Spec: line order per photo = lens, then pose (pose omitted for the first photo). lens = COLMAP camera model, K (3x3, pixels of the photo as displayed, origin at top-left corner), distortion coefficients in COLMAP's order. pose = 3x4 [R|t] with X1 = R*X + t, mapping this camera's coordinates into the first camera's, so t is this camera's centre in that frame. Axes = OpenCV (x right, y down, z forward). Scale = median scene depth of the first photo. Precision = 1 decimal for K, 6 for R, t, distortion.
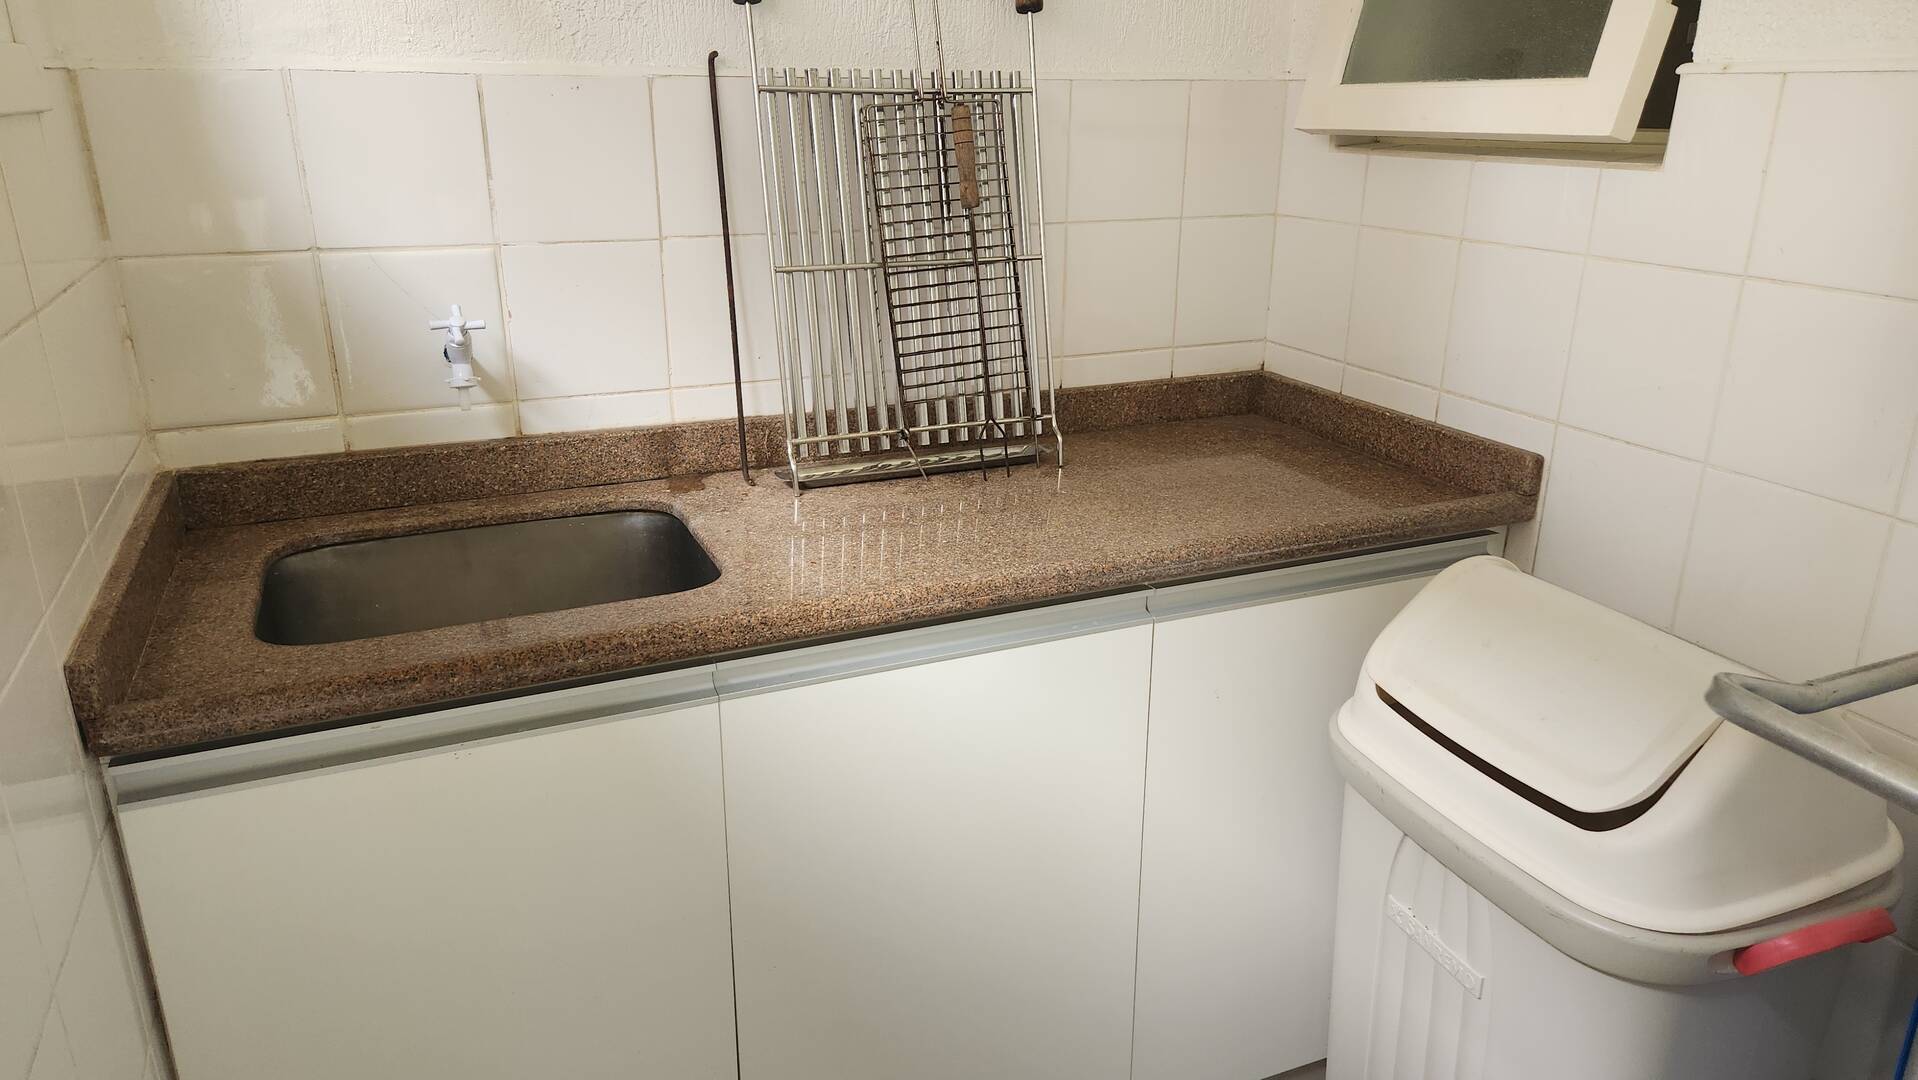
lens RADIAL K [[1273.5, 0, 979.4], [0, 1273.5, 545.0], [0, 0, 1]] dist [0.073682, -0.062087]
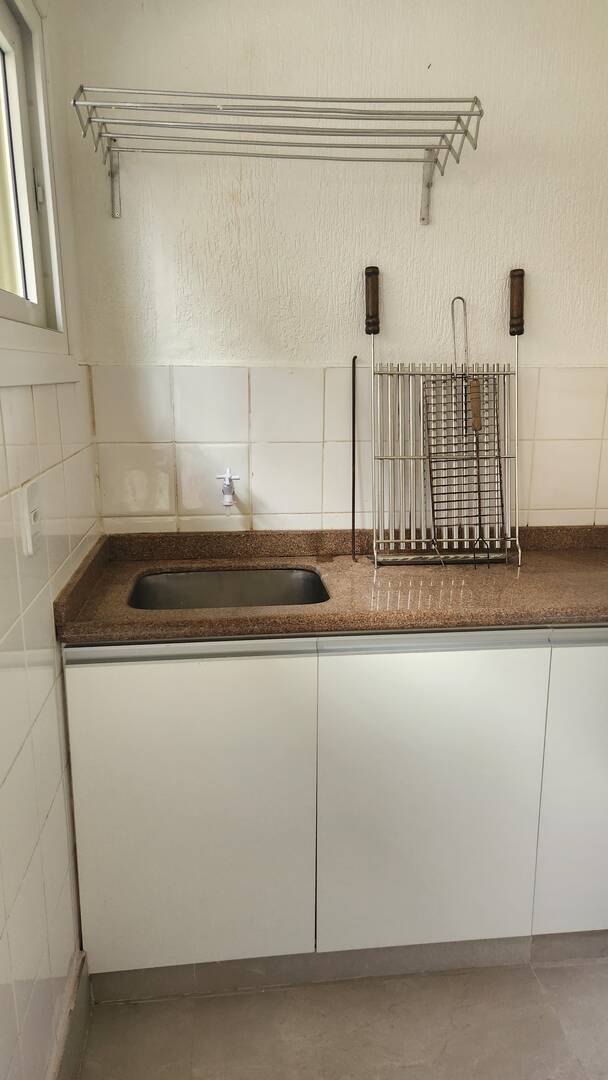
lens RADIAL K [[717.1, 0, 333.1], [0, 717.1, 548.5], [0, 0, 1]] dist [0.073682, -0.062087]
pose [[0.961525, 0.067038, -0.266413, 0.097902], [-0.093984, 0.991525, -0.089700, 0.041161], [0.258141, 0.111288, 0.959676, -0.112979]]
